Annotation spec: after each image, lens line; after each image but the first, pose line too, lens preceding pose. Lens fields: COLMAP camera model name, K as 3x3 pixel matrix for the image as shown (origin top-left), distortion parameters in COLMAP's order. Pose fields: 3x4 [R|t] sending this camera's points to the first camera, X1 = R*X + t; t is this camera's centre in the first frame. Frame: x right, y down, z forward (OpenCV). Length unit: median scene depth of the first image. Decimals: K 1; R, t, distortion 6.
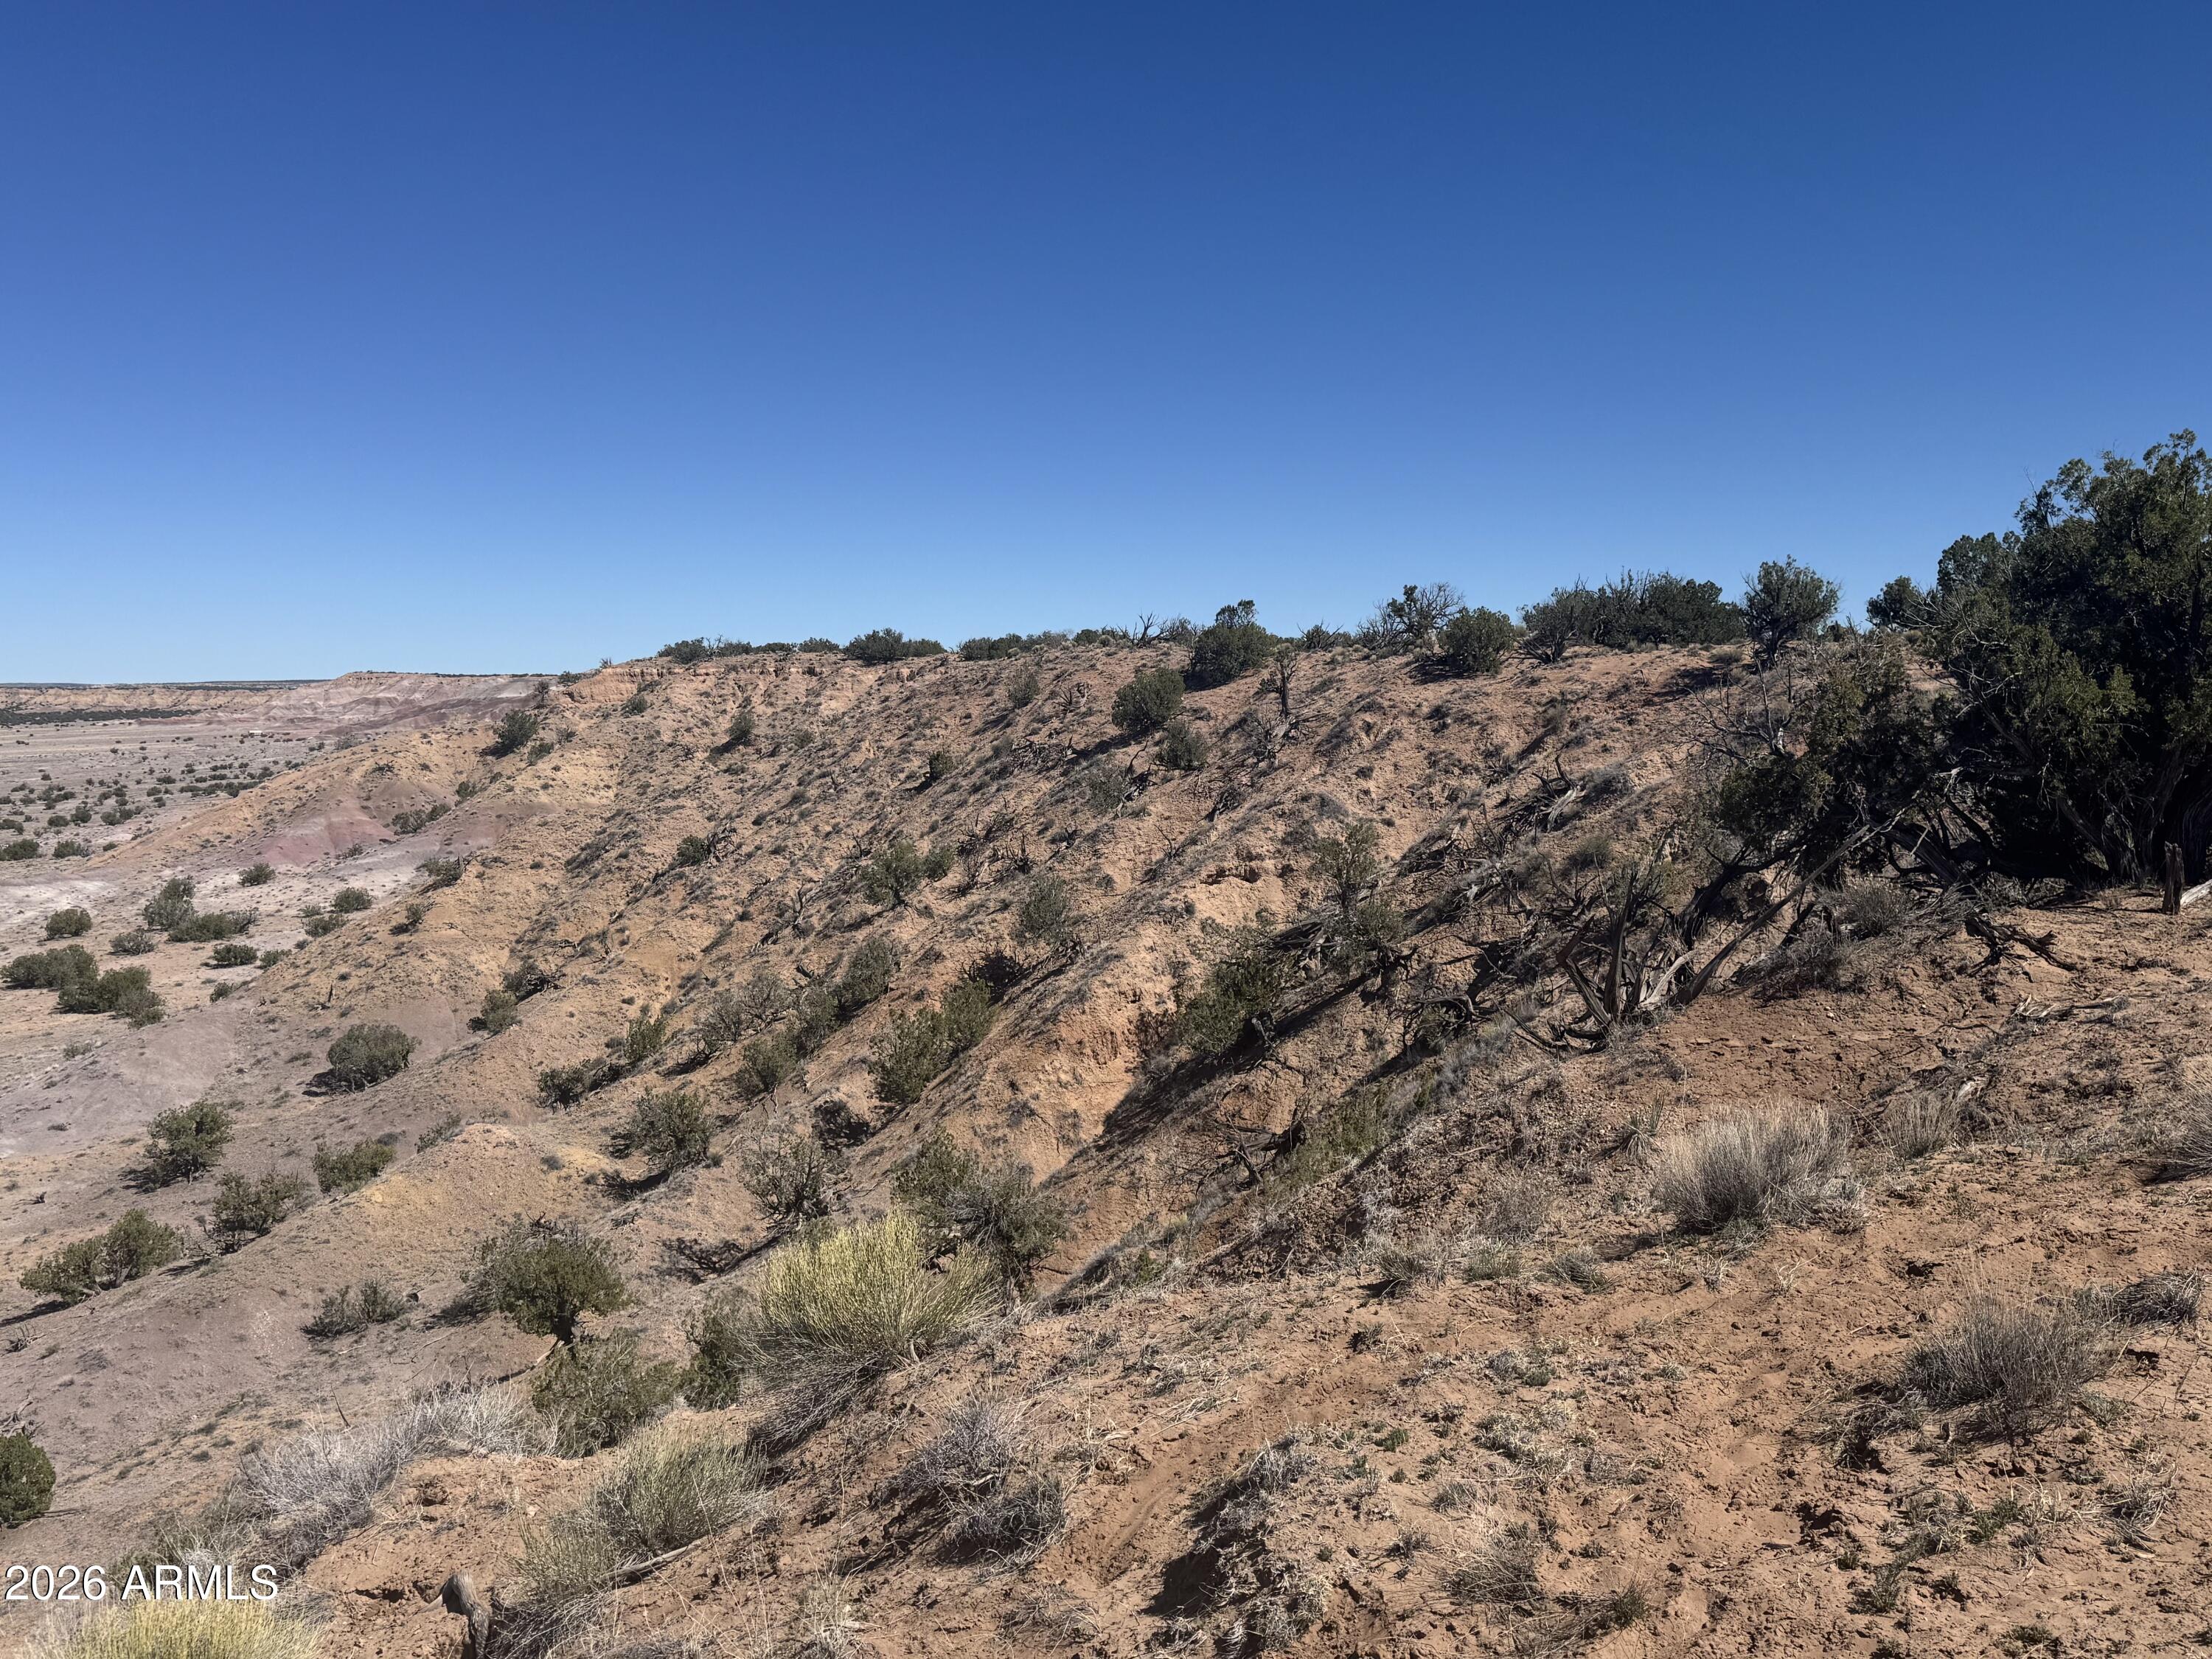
lens RADIAL K [[1938.4, 0, 1106.0], [0, 1938.4, 829.5], [0, 0, 1]] dist [0.194424, -0.349434]
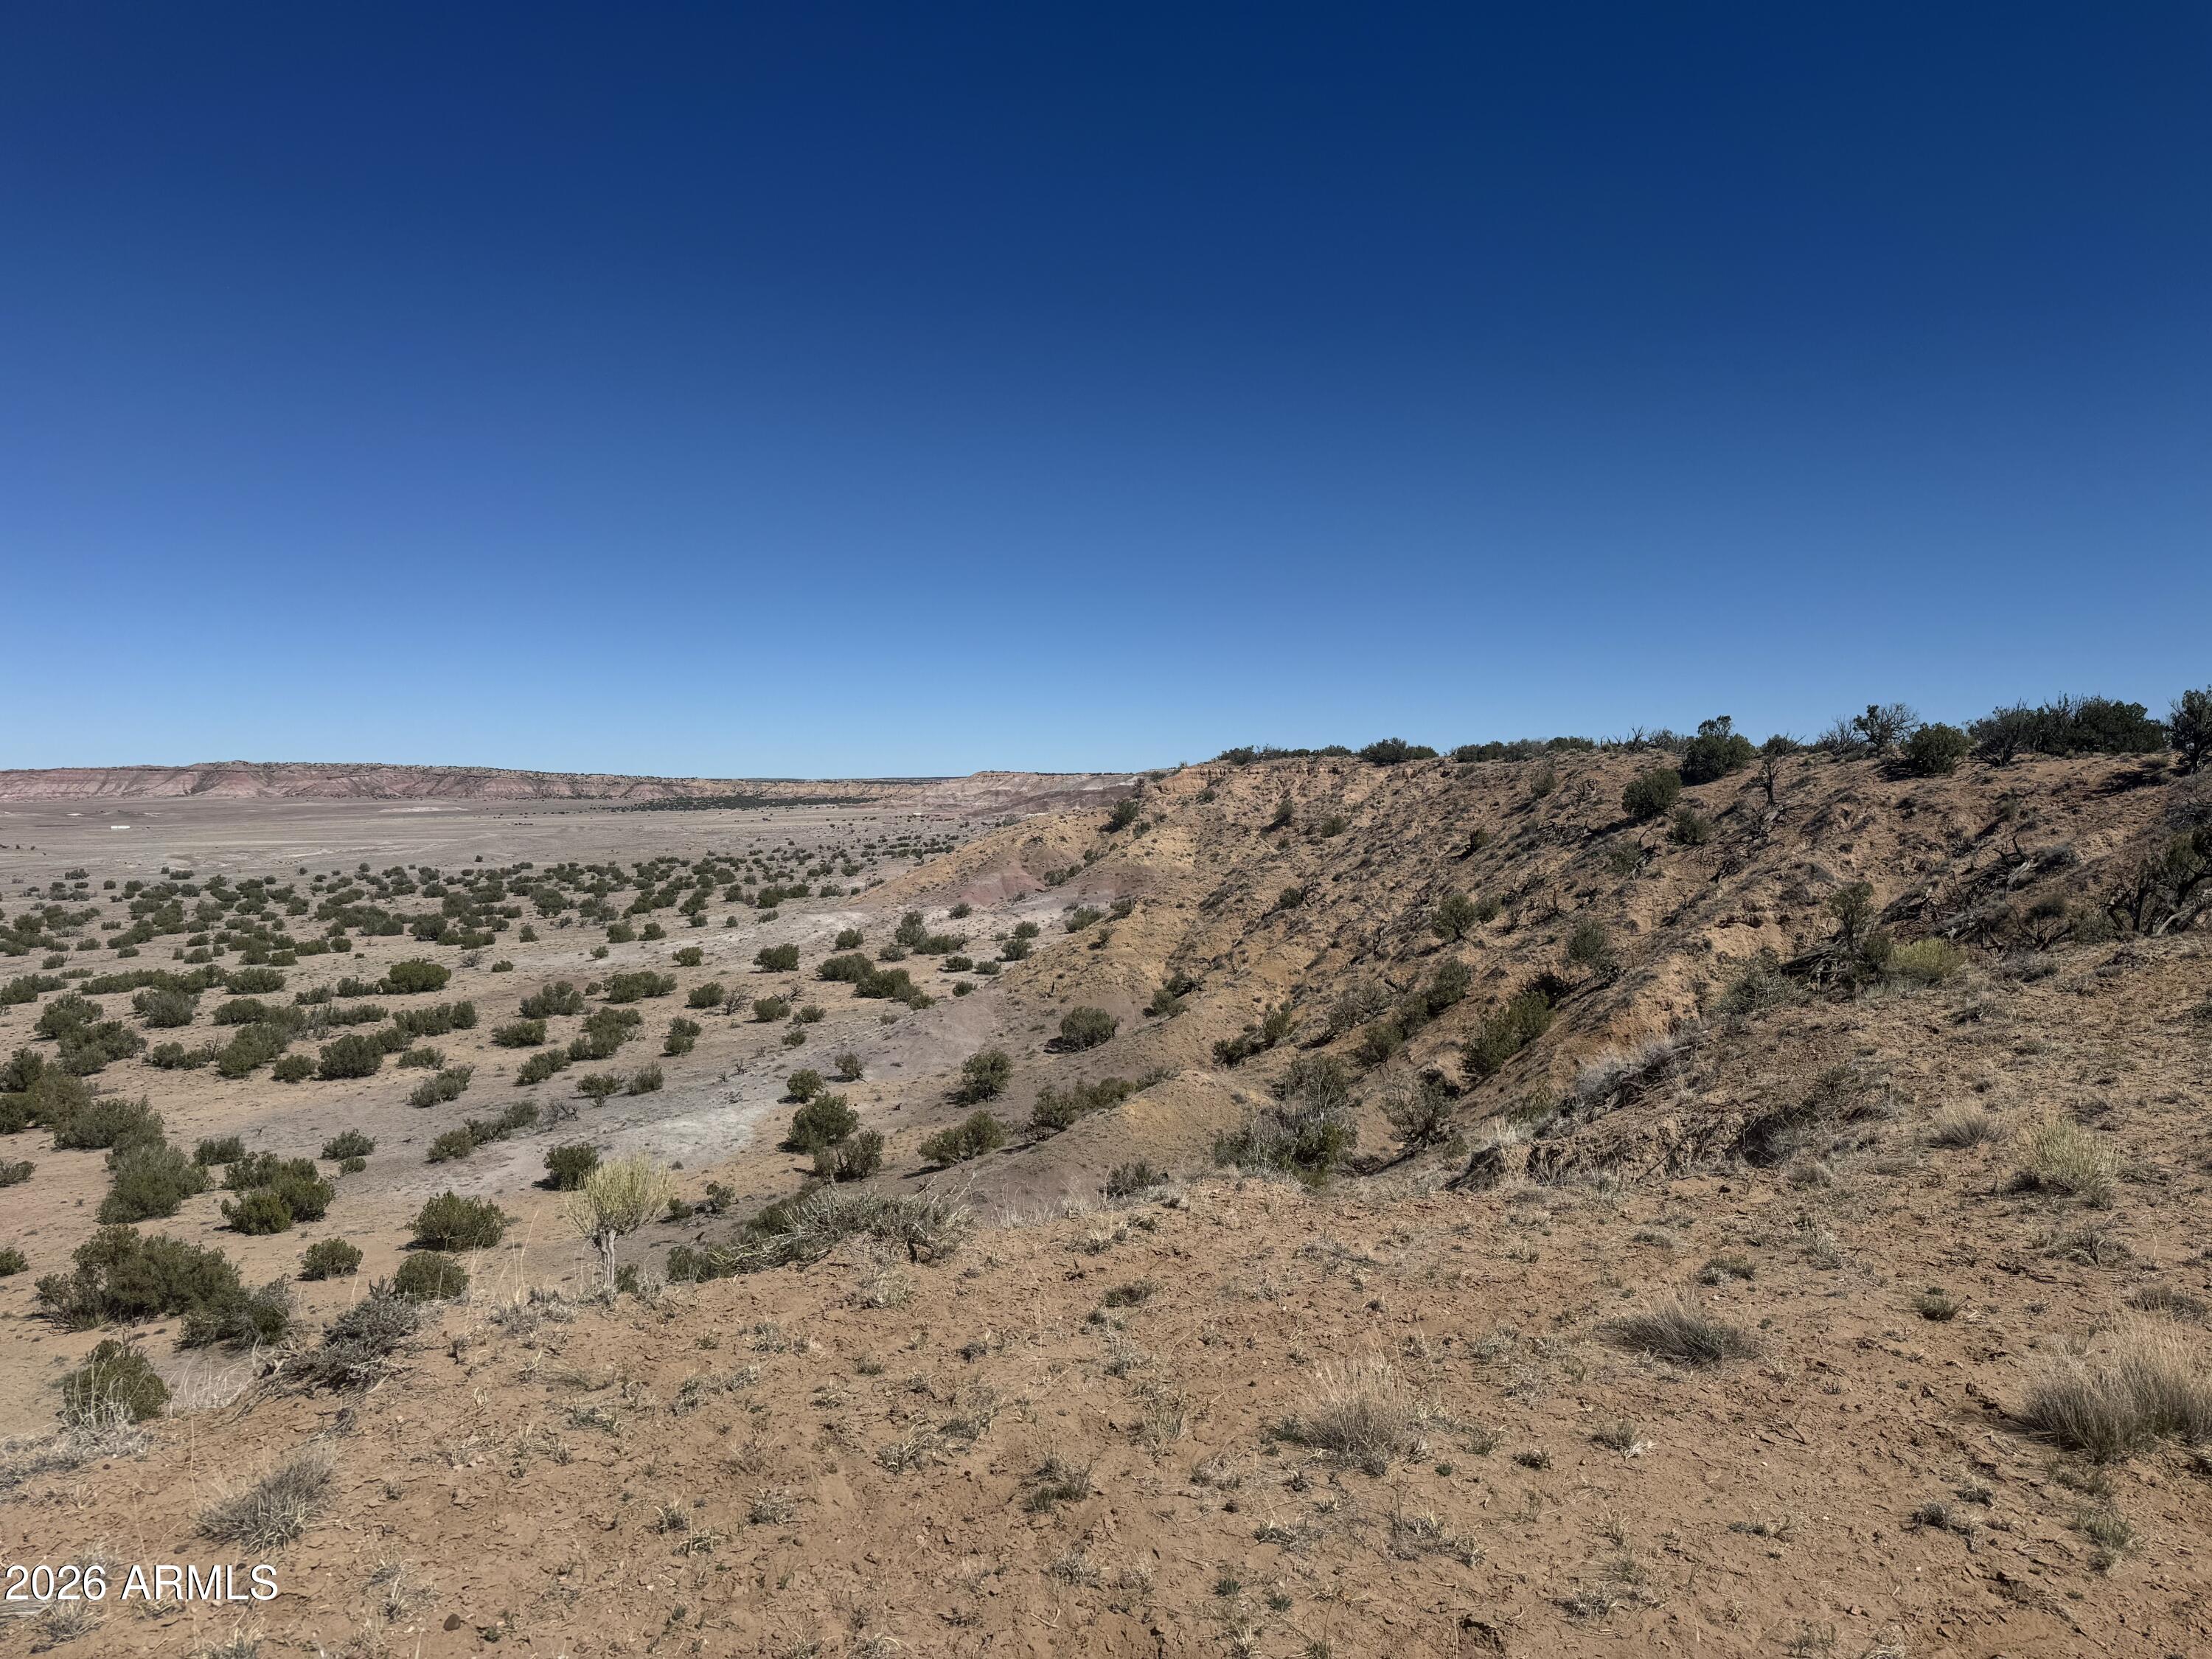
lens RADIAL K [[1541.7, 0, 1106.0], [0, 1541.7, 829.5], [0, 0, 1]] dist [0.191661, -0.382704]
pose [[0.963125, 0.015042, -0.268632, -0.043073], [-0.026564, 0.998874, -0.039306, 0.009245], [0.267739, 0.044992, 0.962440, -0.113727]]
